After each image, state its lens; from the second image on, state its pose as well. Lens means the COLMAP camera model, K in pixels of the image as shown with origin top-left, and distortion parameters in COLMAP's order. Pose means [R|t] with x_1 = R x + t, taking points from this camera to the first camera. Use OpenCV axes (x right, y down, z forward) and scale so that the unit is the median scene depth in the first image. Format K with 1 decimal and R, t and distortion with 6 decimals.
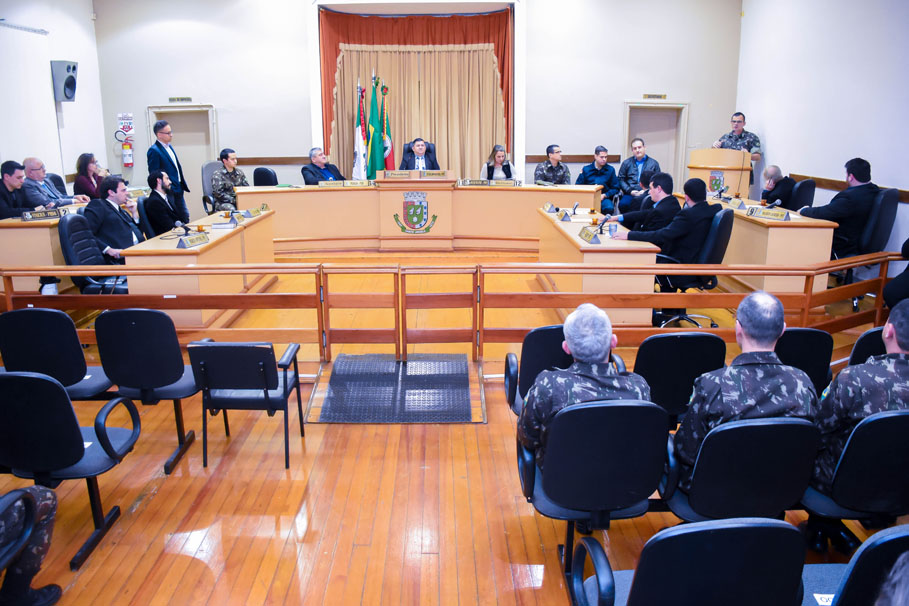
lens RADIAL K [[701.9, 0, 454.5], [0, 701.9, 303.0], [0, 0, 1]] dist [-0.135115, -0.000633]
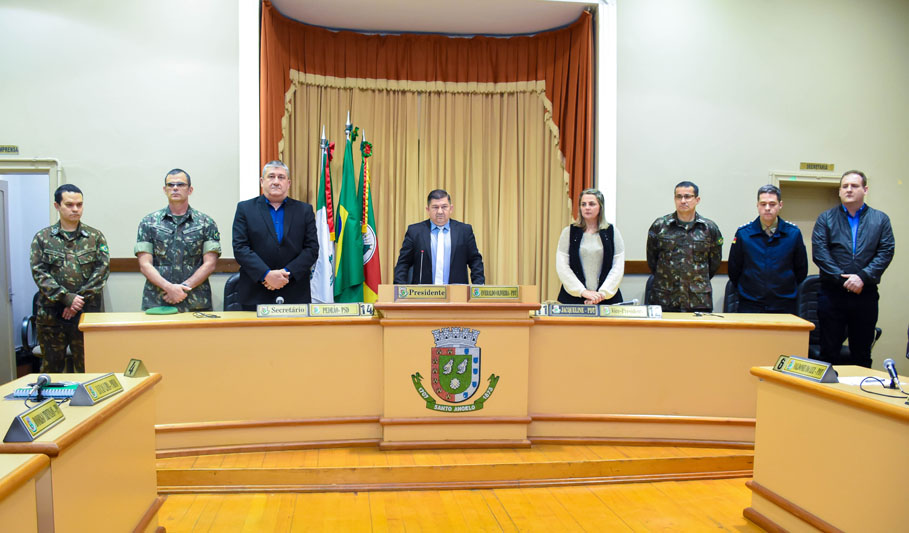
lens RADIAL K [[733.6, 0, 429.8], [0, 733.6, 299.0], [0, 0, 1]] dist [-0.129666, 0.002928]
pose [[0.995852, 0.005103, 0.090845, -0.104039], [0.010673, 0.984981, -0.172332, -0.076950], [-0.090360, 0.172587, 0.980841, 0.417721]]
